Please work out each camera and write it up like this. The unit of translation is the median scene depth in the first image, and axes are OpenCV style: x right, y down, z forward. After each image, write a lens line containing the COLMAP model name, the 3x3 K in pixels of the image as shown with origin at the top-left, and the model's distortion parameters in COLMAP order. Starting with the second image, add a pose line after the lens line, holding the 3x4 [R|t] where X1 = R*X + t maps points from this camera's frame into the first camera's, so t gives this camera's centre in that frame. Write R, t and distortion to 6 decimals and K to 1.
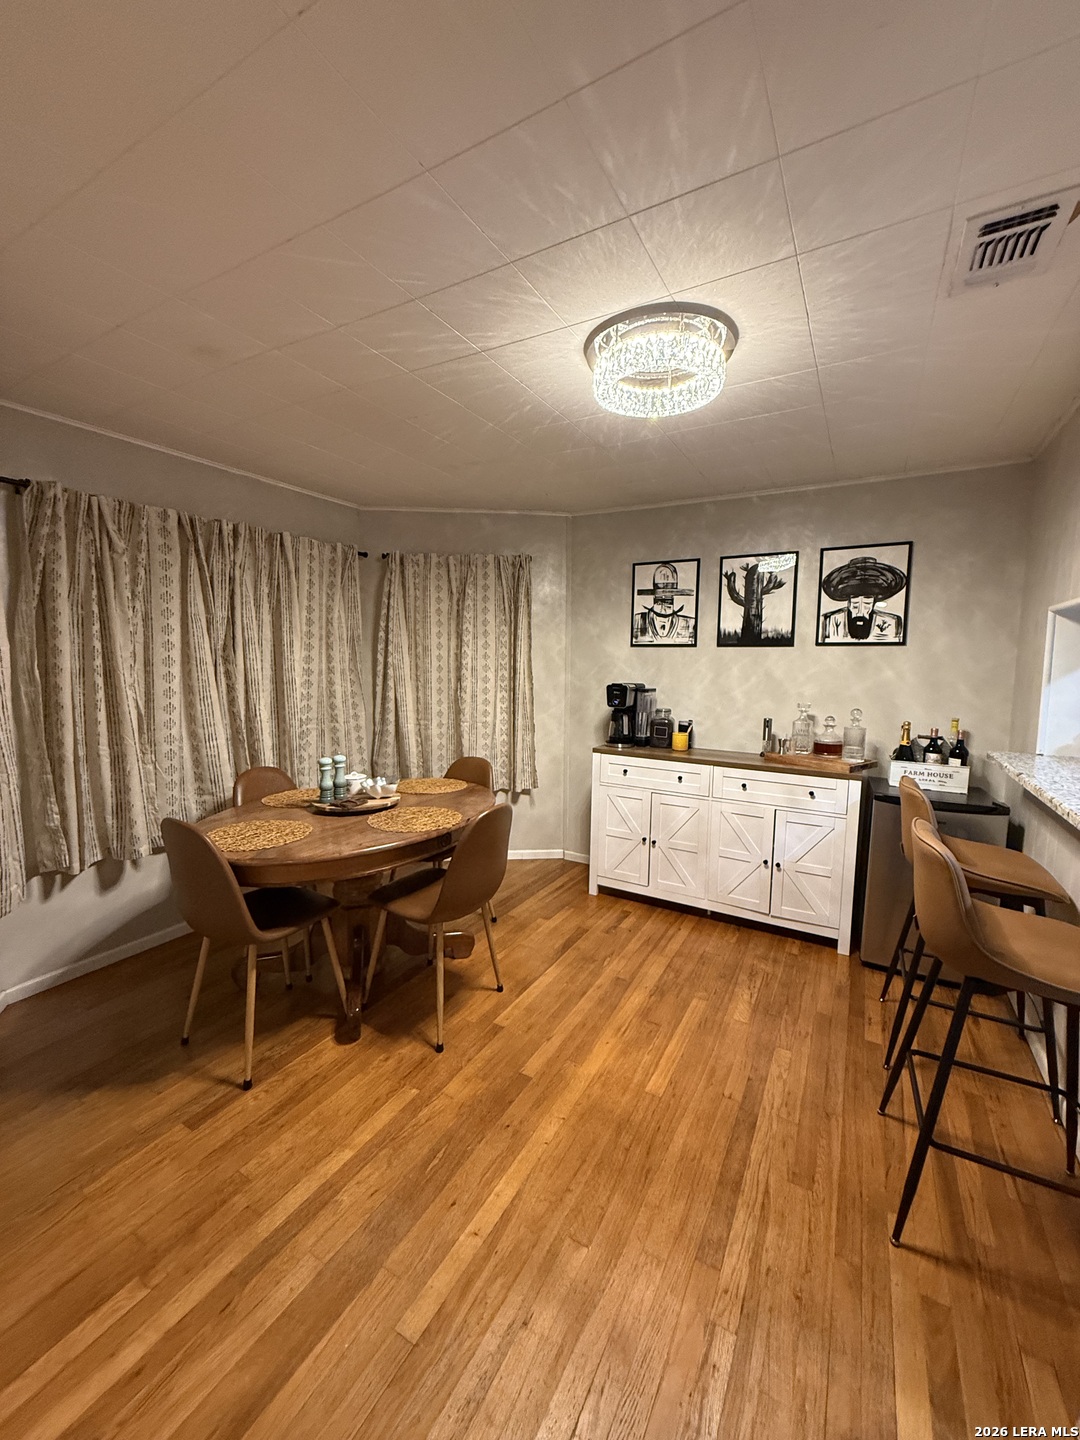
lens RADIAL K [[573.3, 0, 539.5], [0, 573.3, 715.7], [0, 0, 1]] dist [-0.001943, -0.000304]
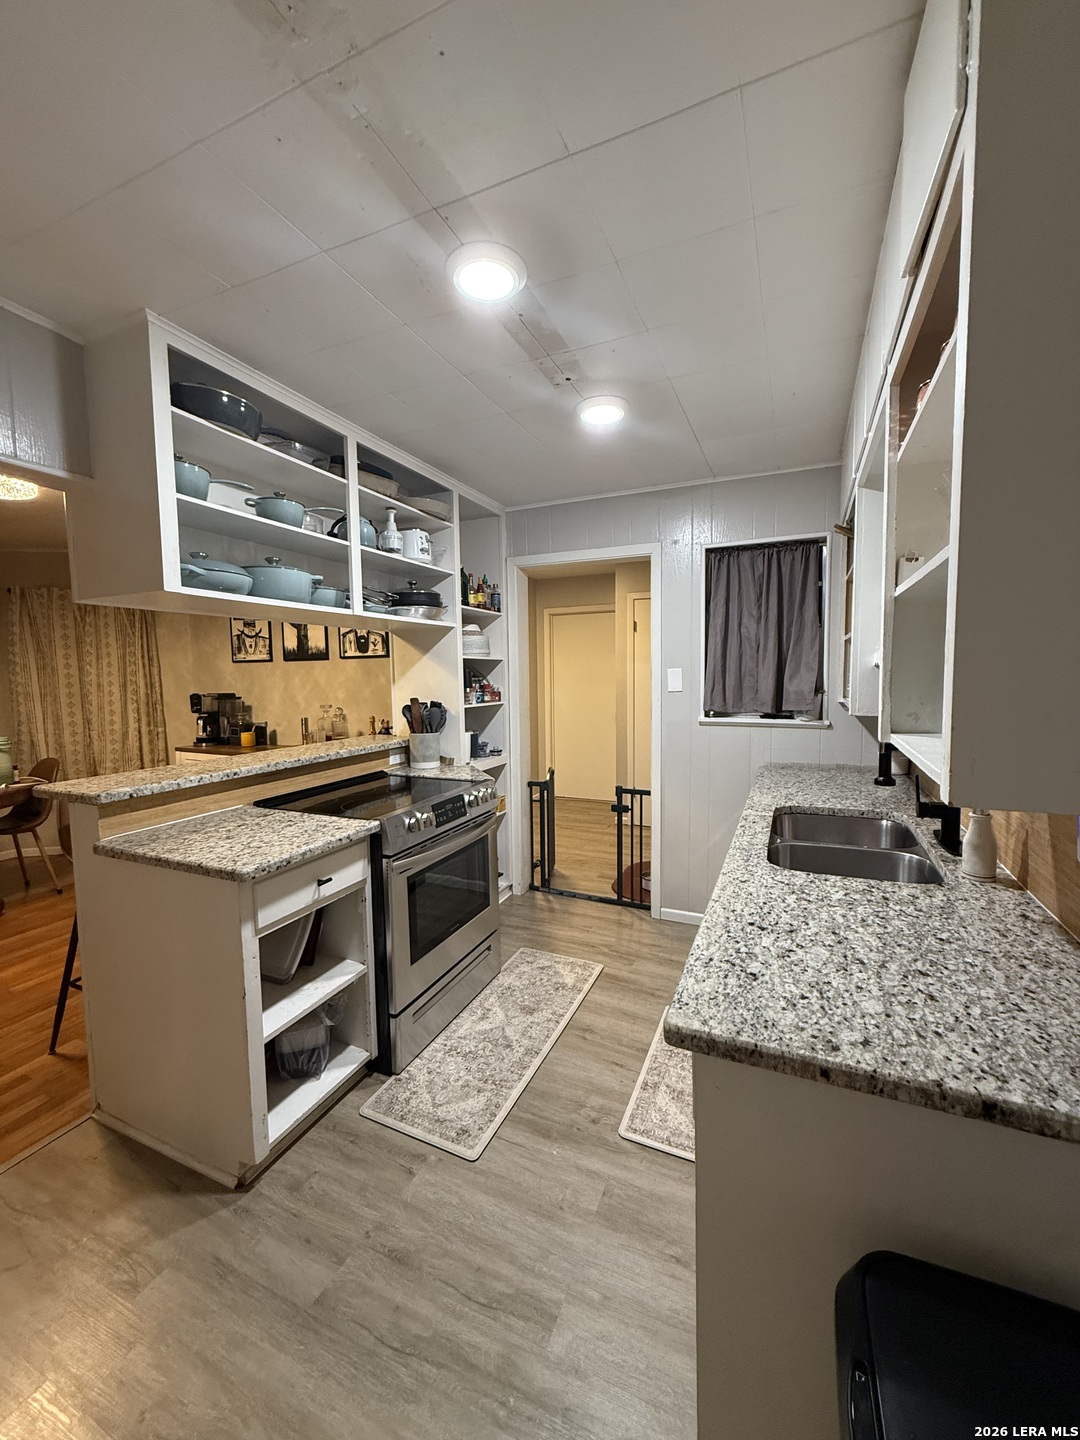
lens RADIAL K [[573.3, 0, 545.7], [0, 573.3, 716.1], [0, 0, 1]] dist [-0.001943, -0.000304]
pose [[0.994705, -0.031844, 0.097718, 0.730803], [0.034220, 0.999156, -0.022733, 0.043336], [-0.096911, 0.025957, 0.994955, -0.270200]]
